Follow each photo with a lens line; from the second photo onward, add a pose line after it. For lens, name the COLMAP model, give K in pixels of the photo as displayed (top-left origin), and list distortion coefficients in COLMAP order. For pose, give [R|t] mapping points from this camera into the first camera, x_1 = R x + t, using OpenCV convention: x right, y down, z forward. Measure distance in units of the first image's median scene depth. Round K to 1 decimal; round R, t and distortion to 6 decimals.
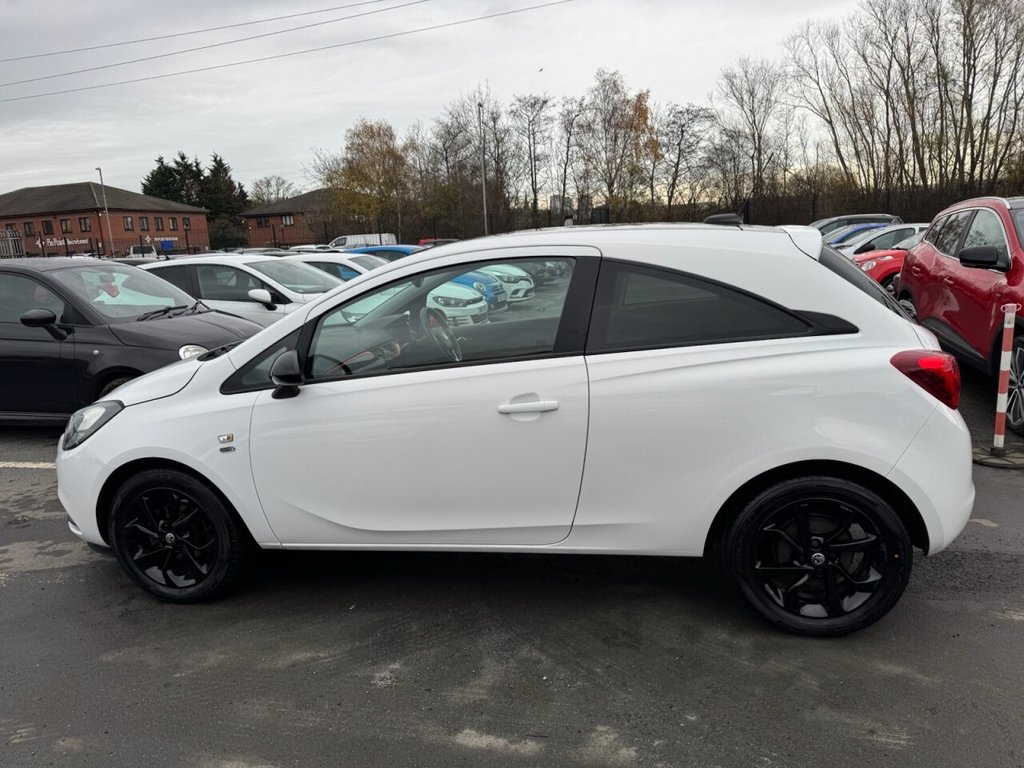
lens RADIAL K [[730.7, 0, 513.7], [0, 730.7, 381.7], [0, 0, 1]] dist [0.021940, -0.030857]
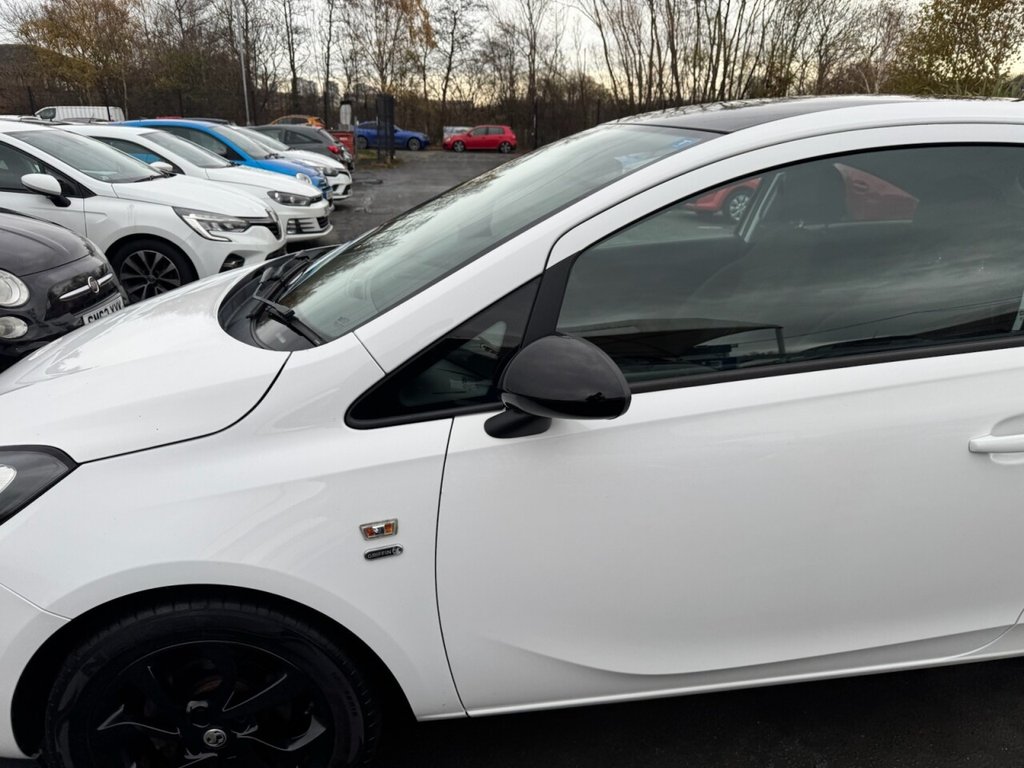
lens RADIAL K [[730.7, 0, 515.6], [0, 730.7, 389.2], [0, 0, 1]] dist [0.021940, -0.030857]
pose [[0.943522, -0.047654, 0.327864, -0.030160], [0.001131, 0.990059, 0.140647, -0.004593], [-0.331307, -0.132333, 0.934197, 0.037785]]
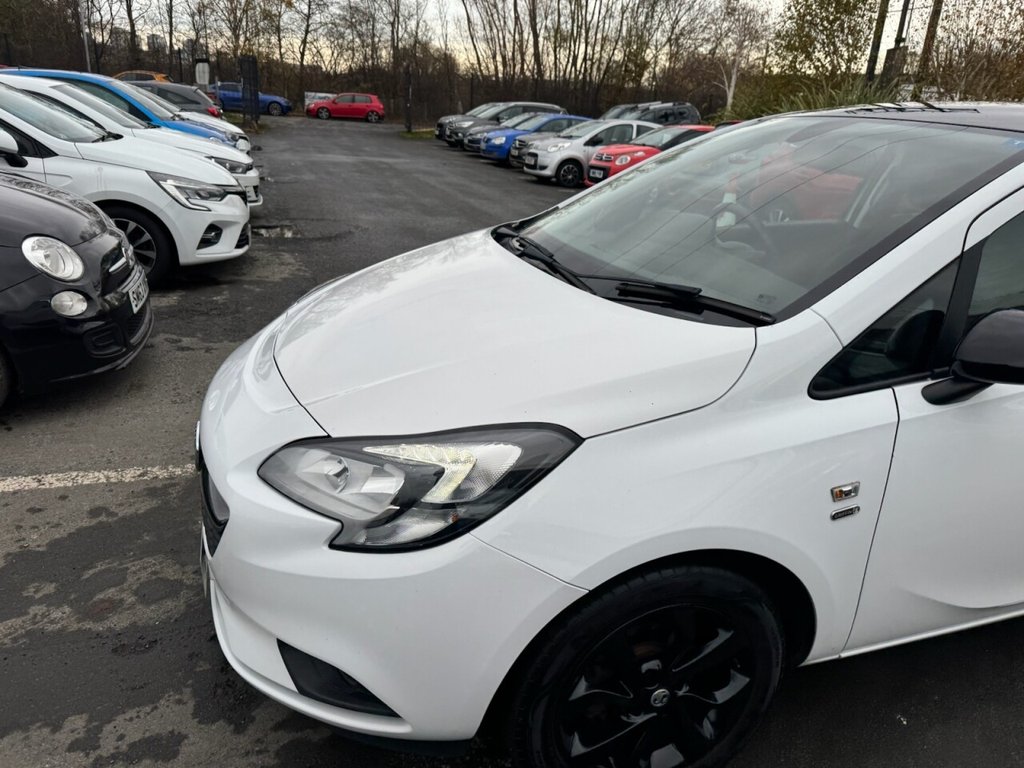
lens RADIAL K [[730.7, 0, 510.2], [0, 730.7, 387.0], [0, 0, 1]] dist [0.021940, -0.030857]
pose [[0.861254, -0.076425, 0.502395, -0.054353], [-0.011053, 0.985575, 0.168875, -0.004621], [-0.508055, -0.150997, 0.847986, 0.047219]]
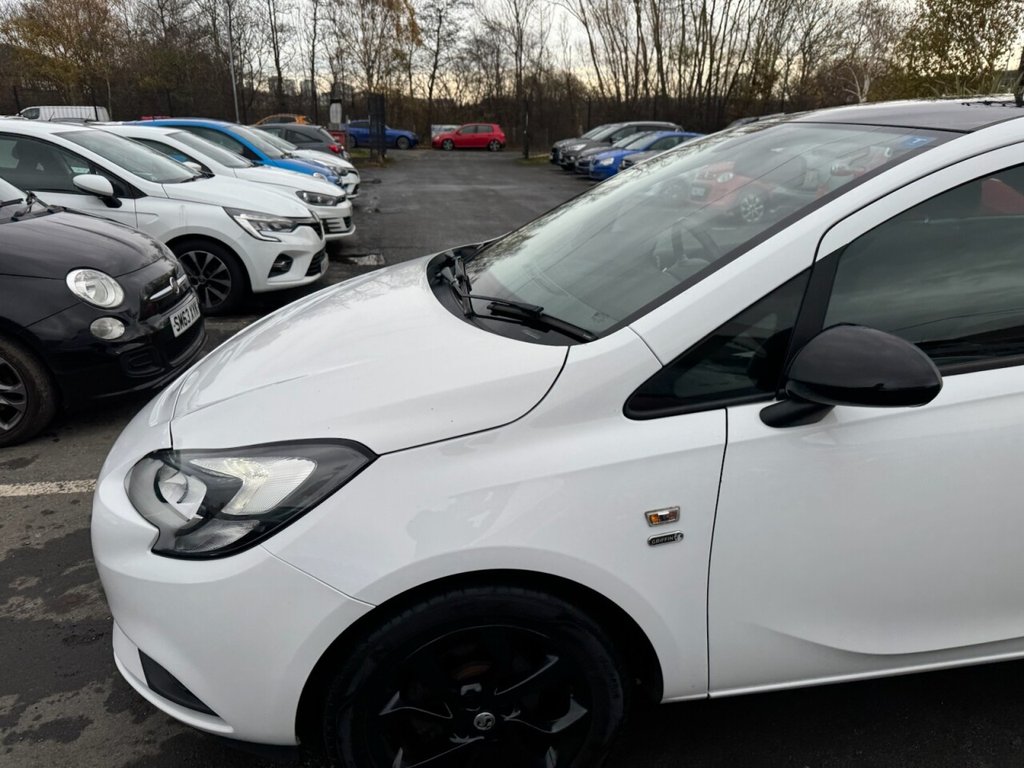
lens RADIAL K [[730.7, 0, 510.3], [0, 730.7, 392.2], [0, 0, 1]] dist [0.021940, -0.030857]
pose [[0.936668, -0.060106, 0.345022, -0.042142], [0.009454, 0.989143, 0.146651, -0.004522], [-0.350091, -0.134101, 0.927067, 0.040977]]
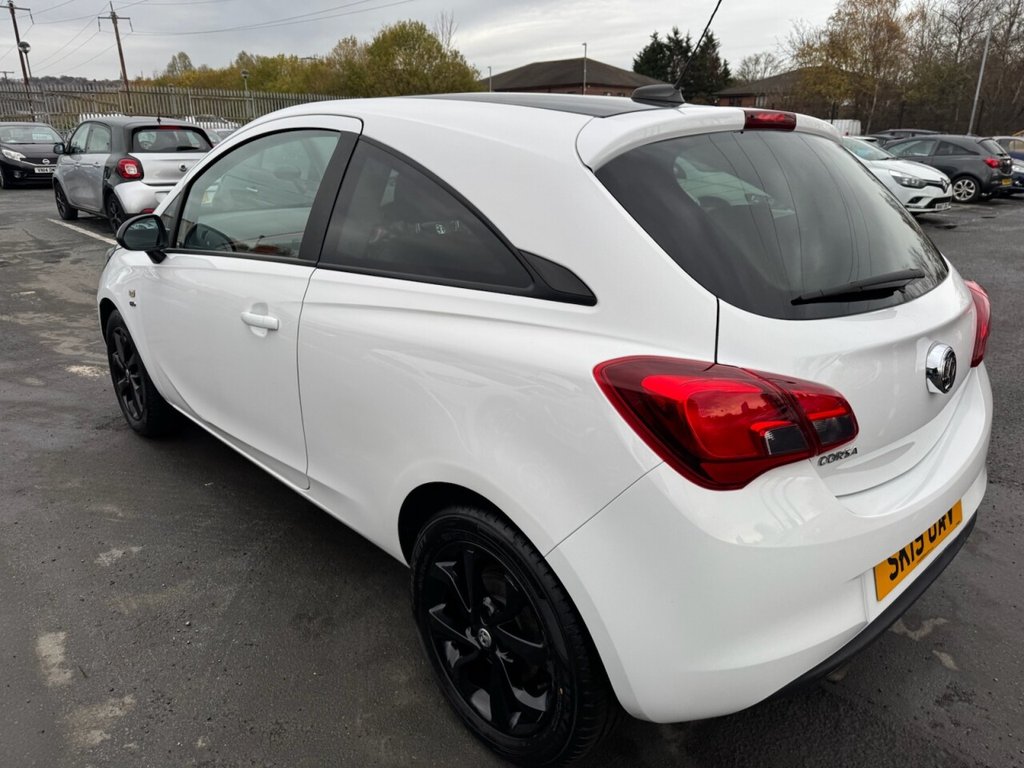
lens RADIAL K [[730.7, 0, 503.9], [0, 730.7, 377.3], [0, 0, 1]] dist [0.021940, -0.030857]
pose [[0.803940, 0.243916, -0.542388, 0.042178], [-0.164315, 0.967622, 0.191595, -0.006303], [0.571560, -0.064909, 0.817989, 0.028845]]
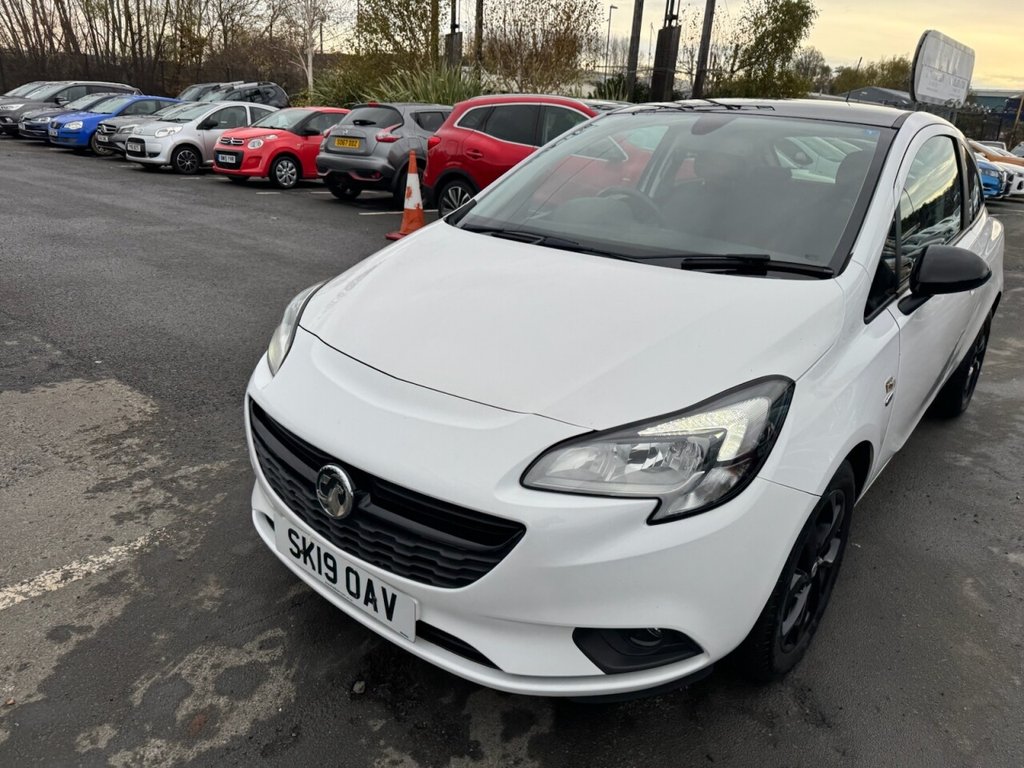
lens RADIAL K [[730.7, 0, 511.4], [0, 730.7, 374.5], [0, 0, 1]] dist [0.021940, -0.030857]
pose [[0.466696, -0.221466, 0.856240, -0.075672], [0.091767, 0.975040, 0.202176, -0.006813], [-0.879644, -0.015780, 0.475371, 0.065265]]
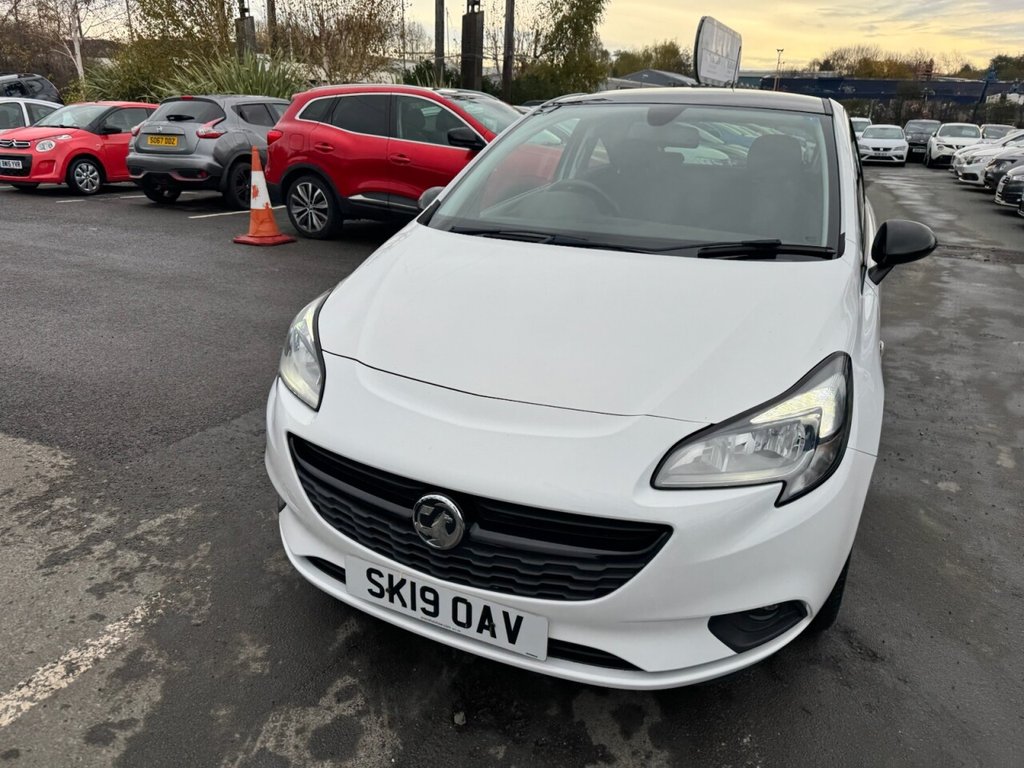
lens RADIAL K [[730.7, 0, 511.8], [0, 730.7, 382.8], [0, 0, 1]] dist [0.021940, -0.030857]
pose [[0.222871, -0.283931, 0.932583, -0.079527], [0.144977, 0.955660, 0.256310, -0.009265], [-0.964007, 0.078078, 0.254152, 0.078142]]
